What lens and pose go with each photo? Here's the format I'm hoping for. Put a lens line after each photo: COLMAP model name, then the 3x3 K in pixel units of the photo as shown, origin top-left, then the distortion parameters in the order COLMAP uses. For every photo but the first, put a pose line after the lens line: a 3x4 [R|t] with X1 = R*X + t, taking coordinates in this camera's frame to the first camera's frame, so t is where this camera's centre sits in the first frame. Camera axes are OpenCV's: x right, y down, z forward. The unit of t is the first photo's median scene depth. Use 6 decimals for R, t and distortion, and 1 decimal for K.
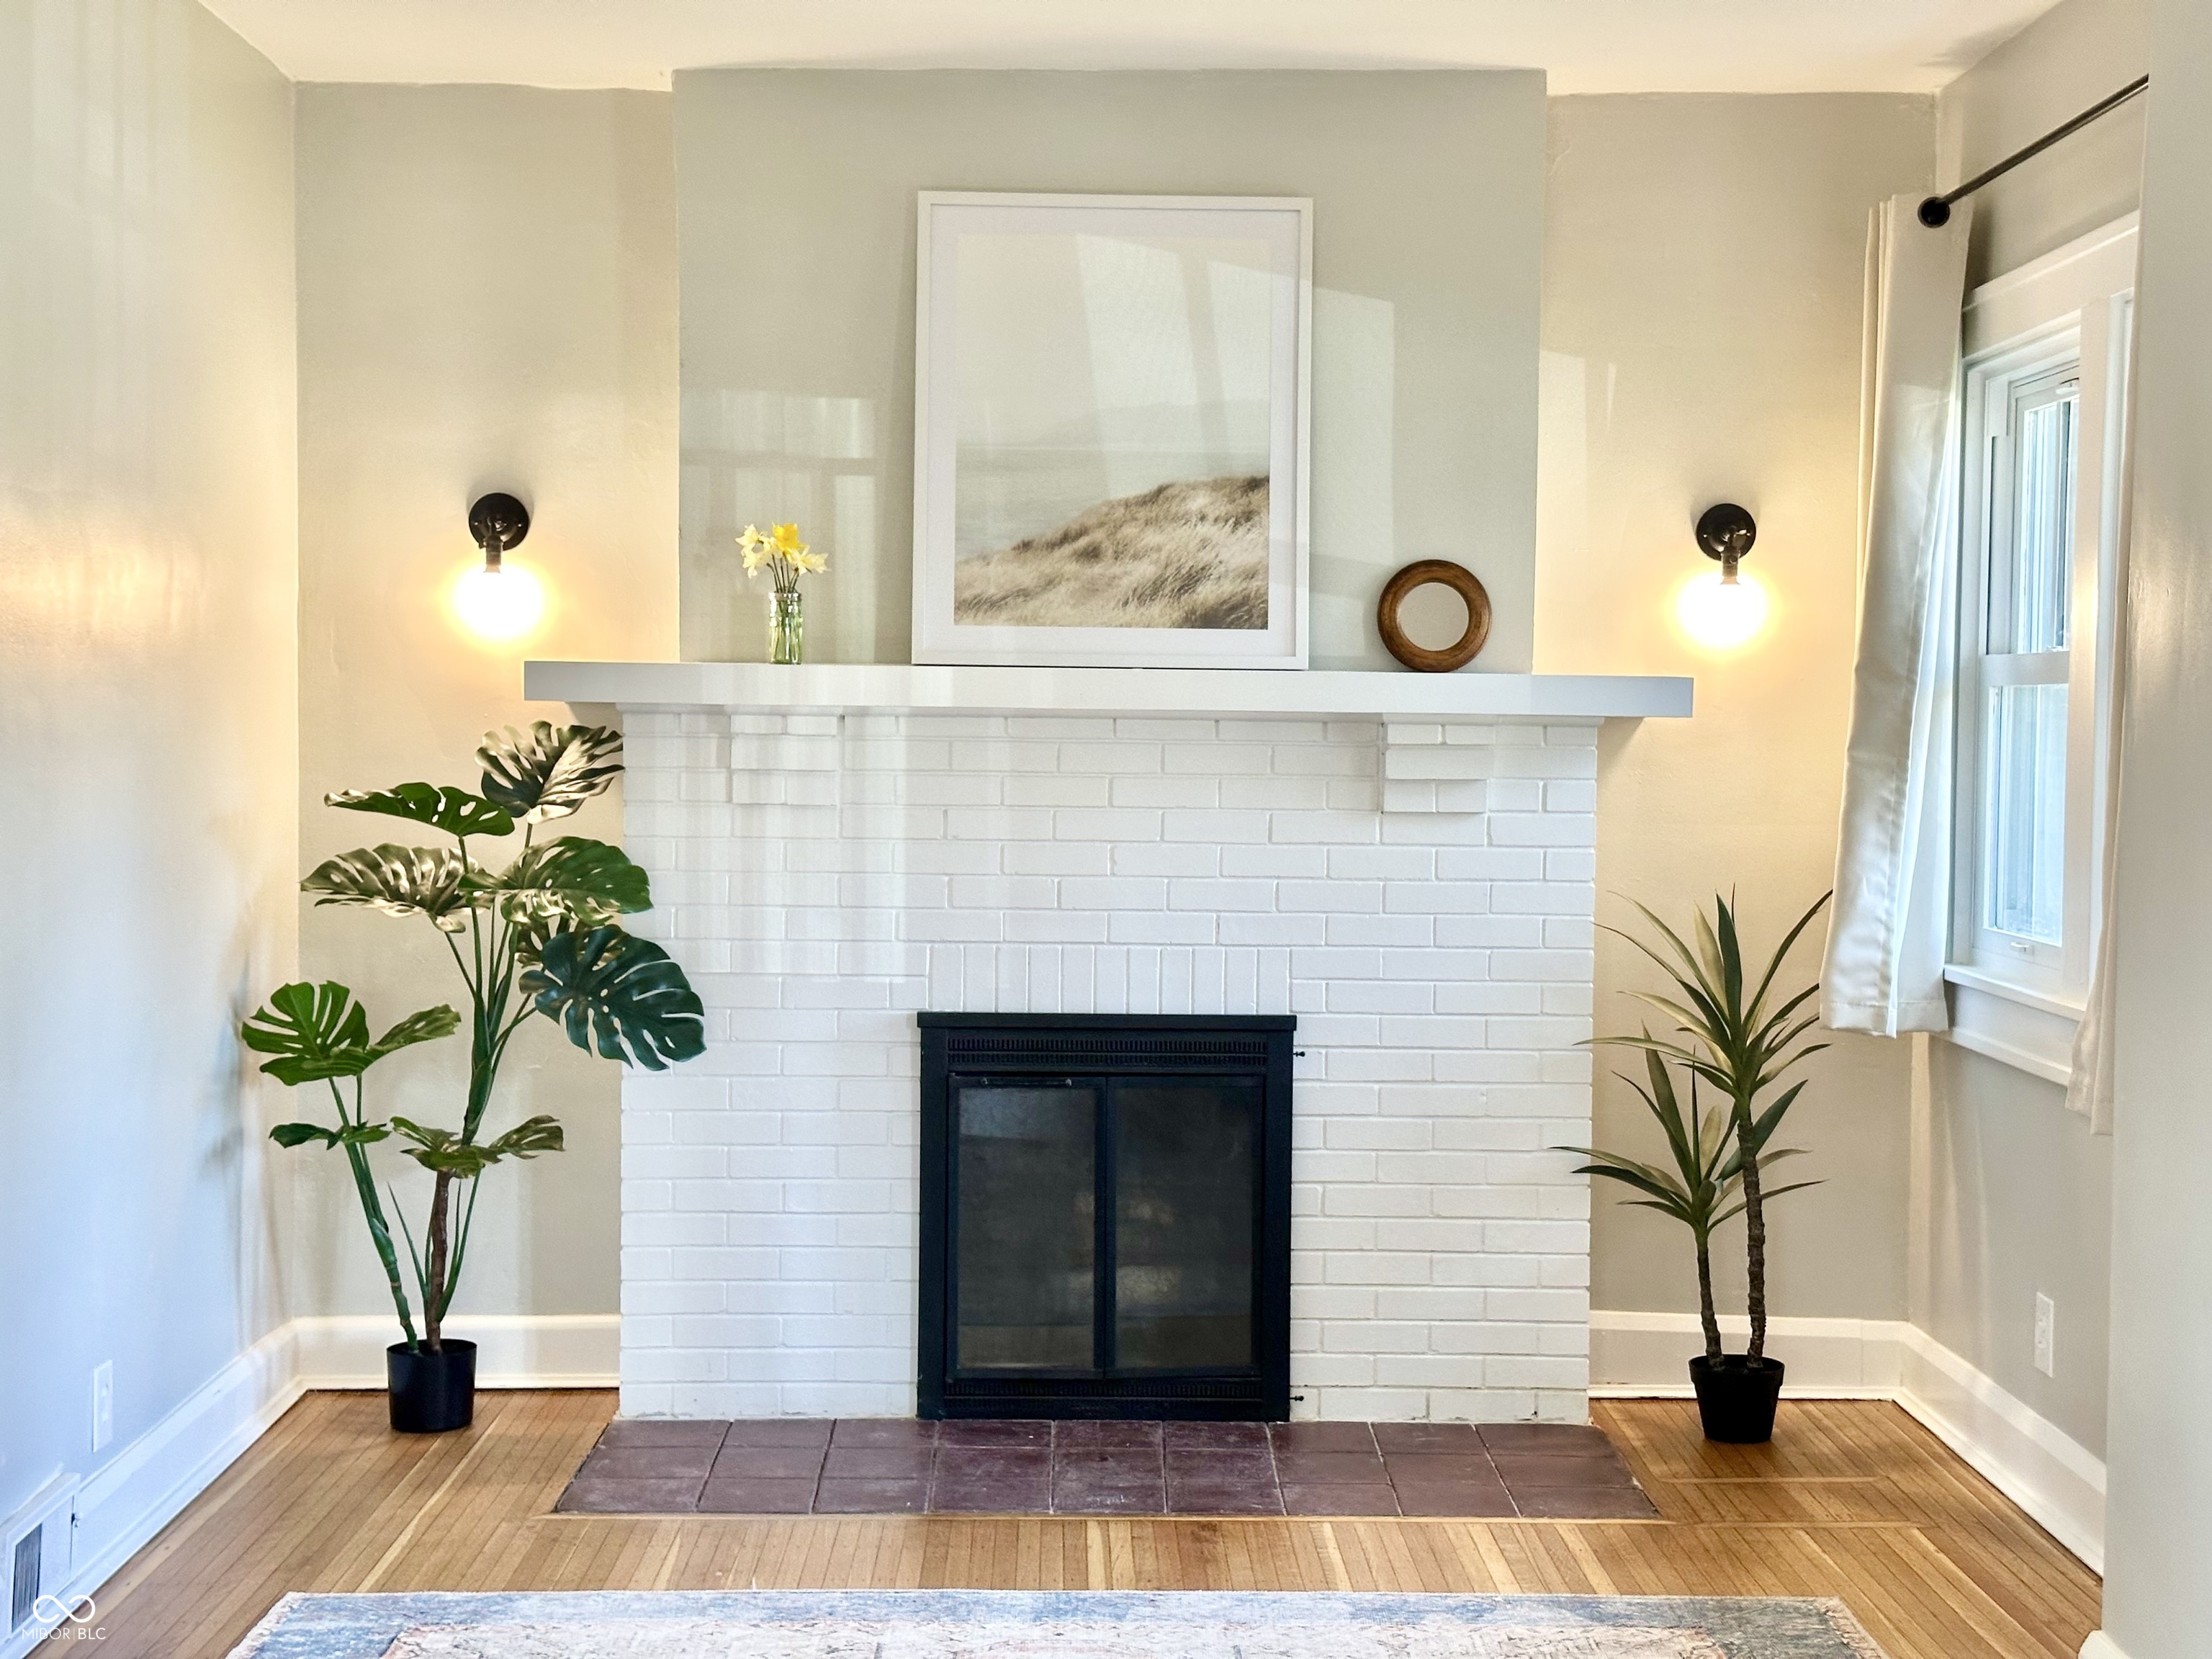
lens RADIAL K [[3127.3, 0, 1106.0], [0, 3127.3, 829.5], [0, 0, 1]] dist [0.207662, -0.530462]
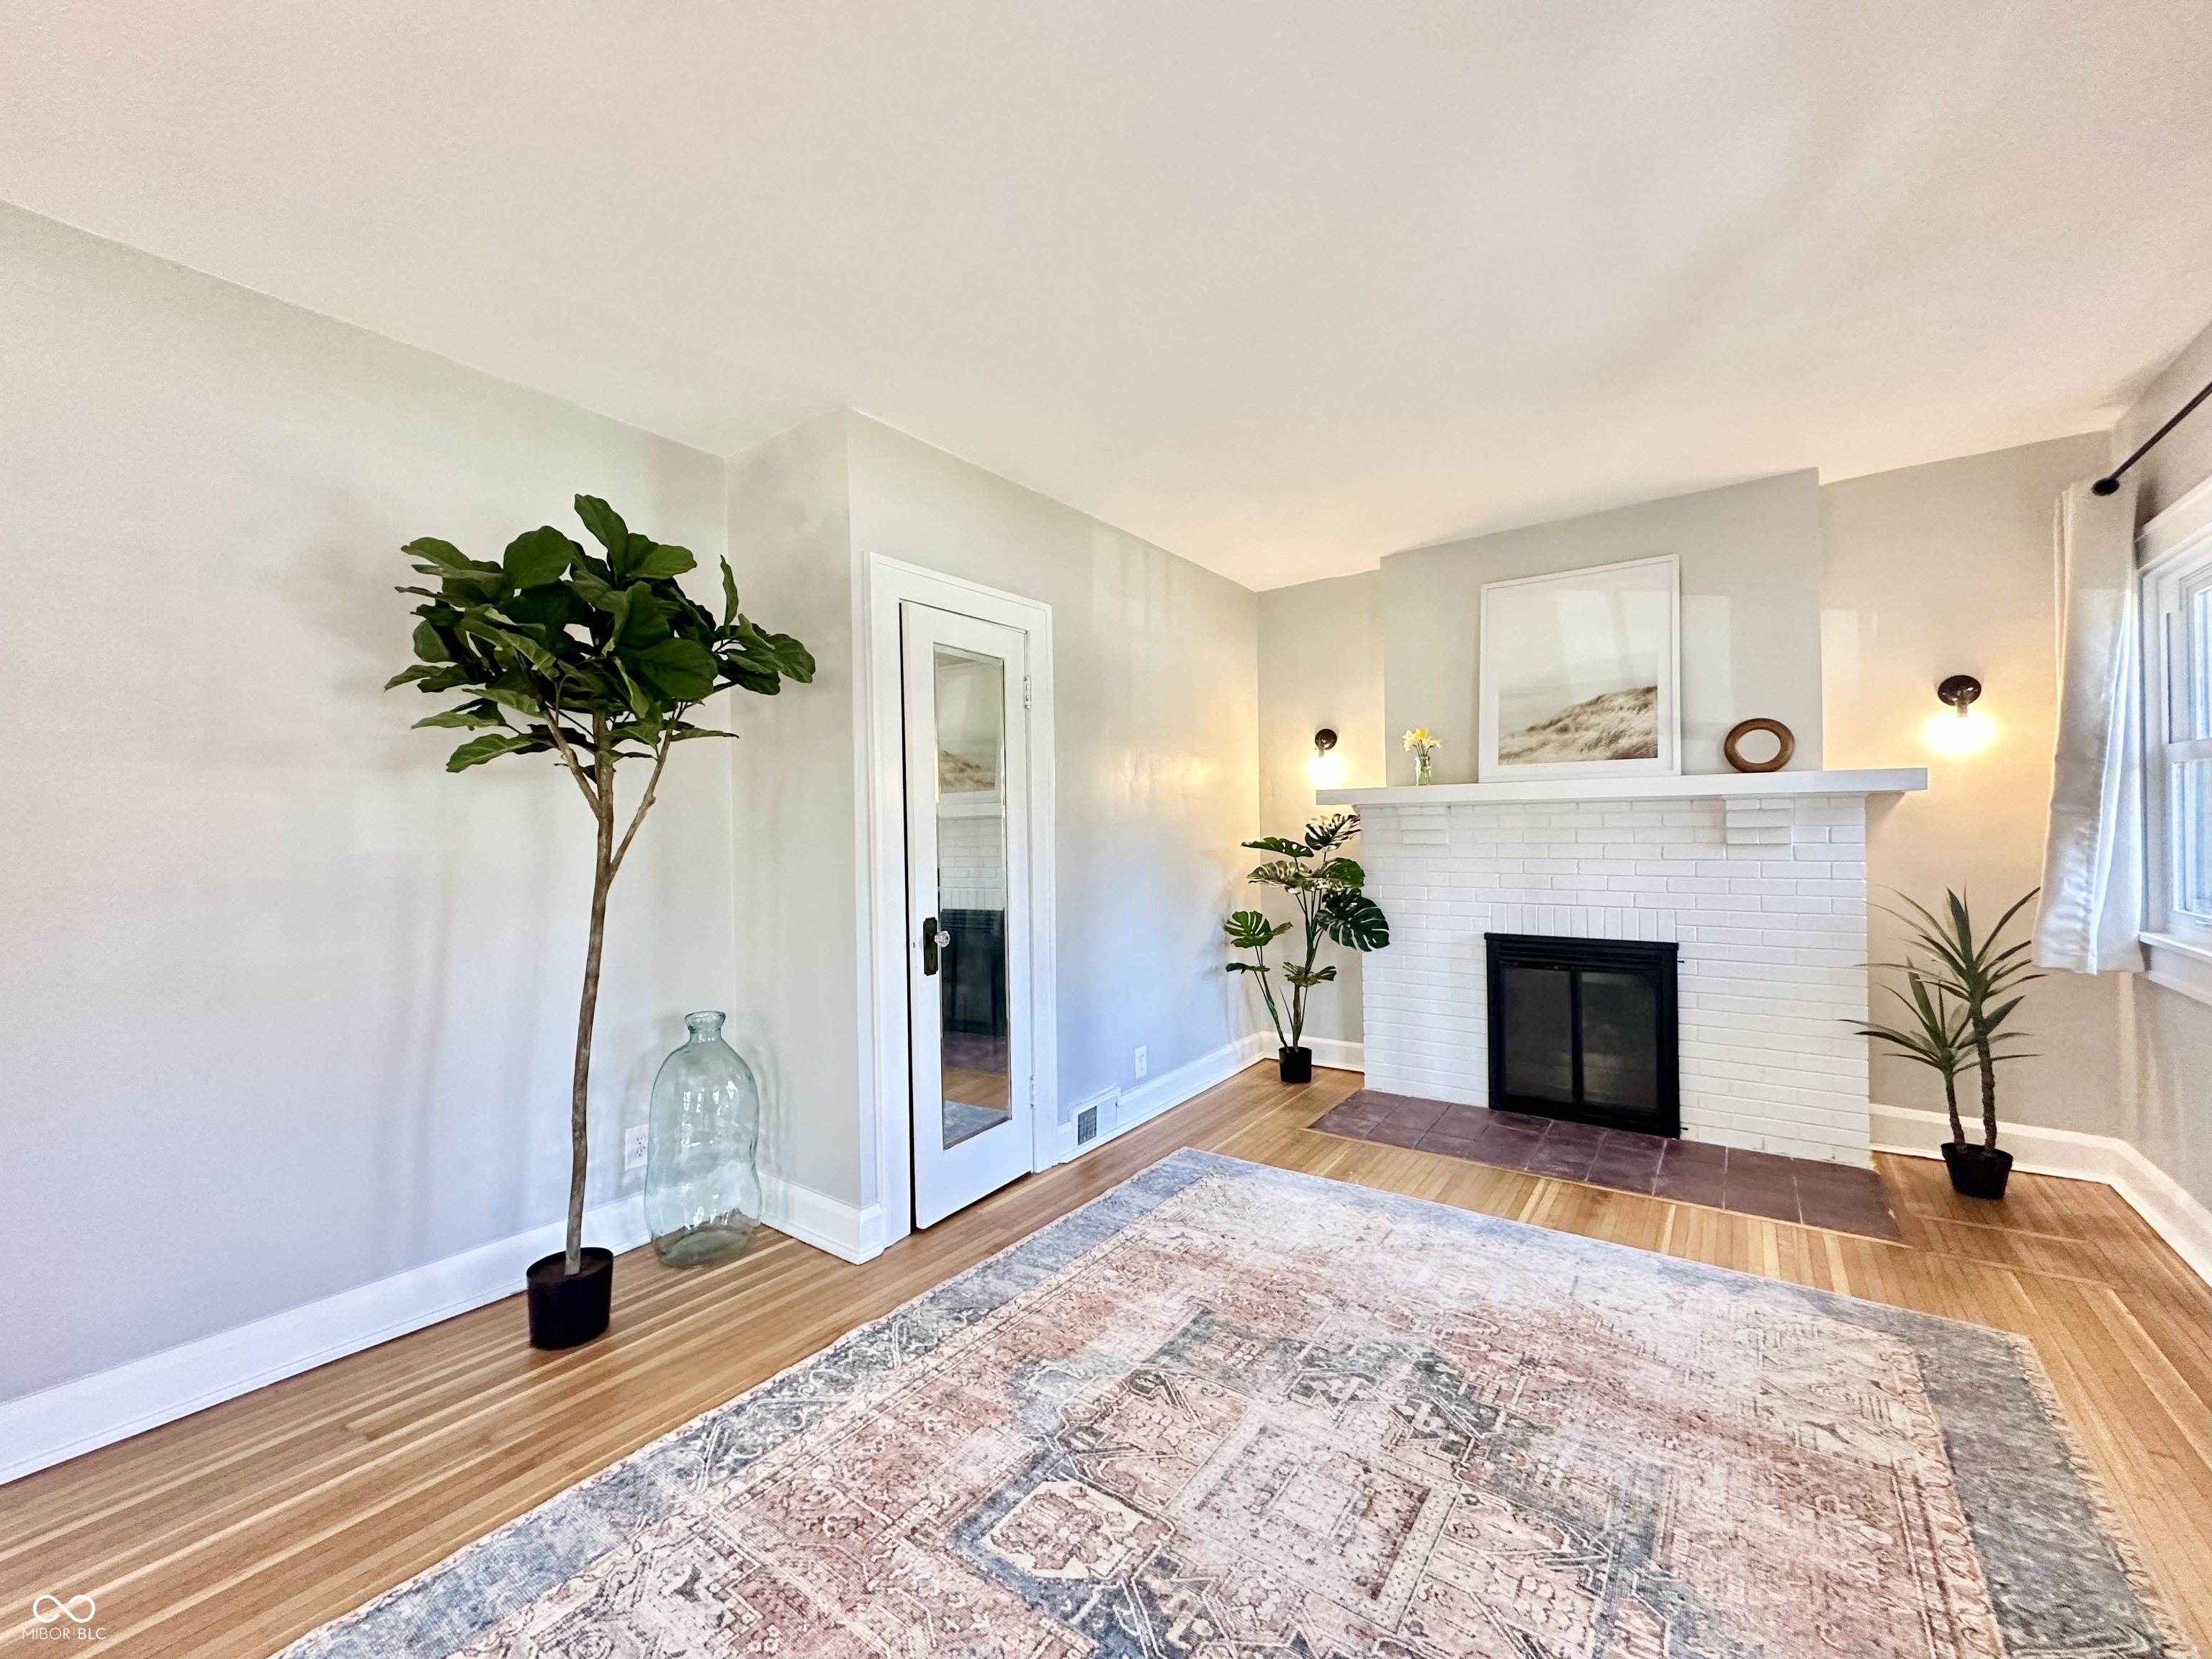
lens RADIAL K [[886.1, 0, 1108.1], [0, 886.1, 826.2], [0, 0, 1]] dist [-0.000514, 0.000002]
pose [[0.802145, -0.024653, -0.596620, 0.110094], [0.004056, 0.999349, -0.035840, 0.001788], [0.597116, 0.026329, 0.801723, 0.305826]]
